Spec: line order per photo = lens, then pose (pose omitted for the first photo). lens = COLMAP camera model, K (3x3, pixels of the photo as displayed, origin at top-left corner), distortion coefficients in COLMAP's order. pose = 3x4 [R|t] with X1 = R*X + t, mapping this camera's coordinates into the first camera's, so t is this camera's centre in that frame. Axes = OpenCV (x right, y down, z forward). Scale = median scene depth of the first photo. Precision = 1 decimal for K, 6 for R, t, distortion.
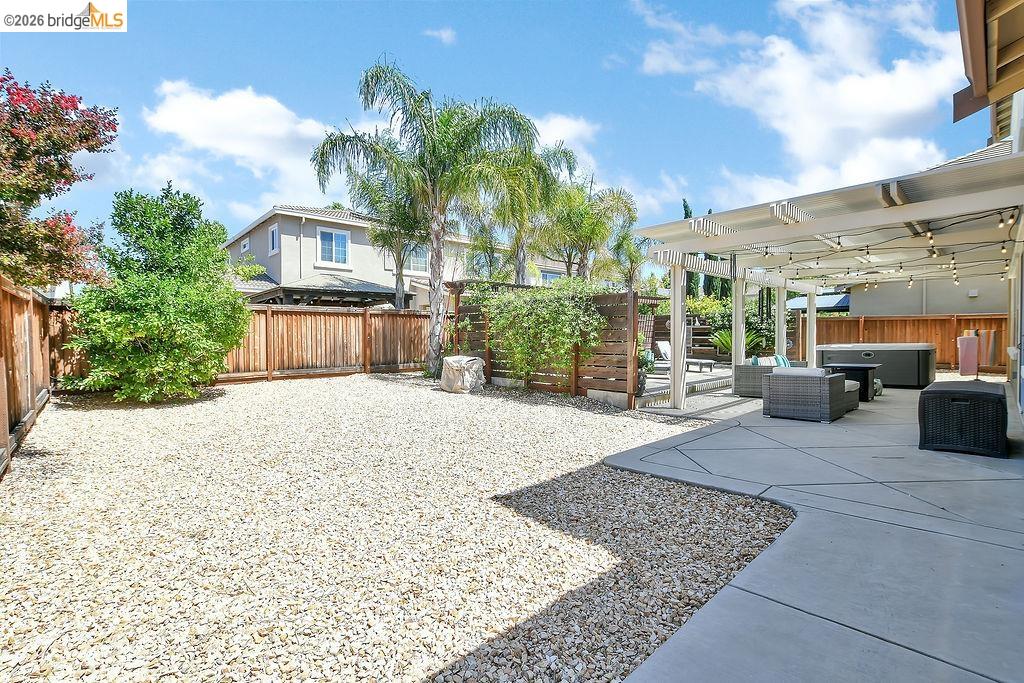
lens RADIAL K [[458.1, 0, 509.7], [0, 458.1, 344.3], [0, 0, 1]] dist [-0.003544, -0.000089]
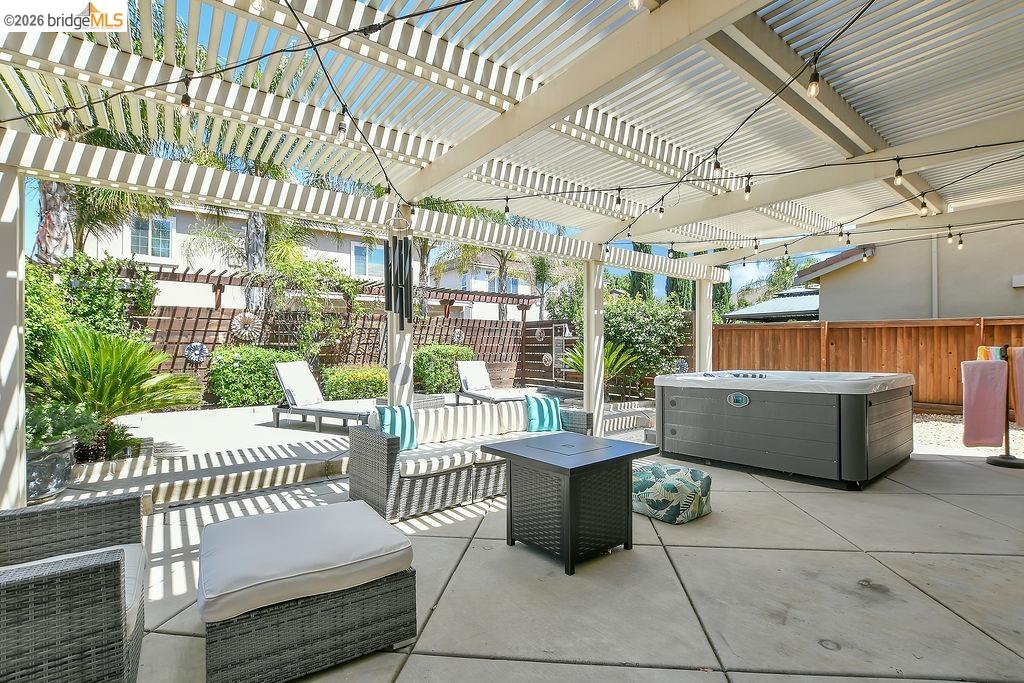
lens RADIAL K [[458.1, 0, 509.7], [0, 458.1, 344.3], [0, 0, 1]] dist [-0.003544, -0.000089]
pose [[0.996906, 0.002713, -0.078557, 0.405649], [-0.004882, 0.999612, -0.027428, -0.013140], [0.078452, 0.027727, 0.996532, 0.365595]]
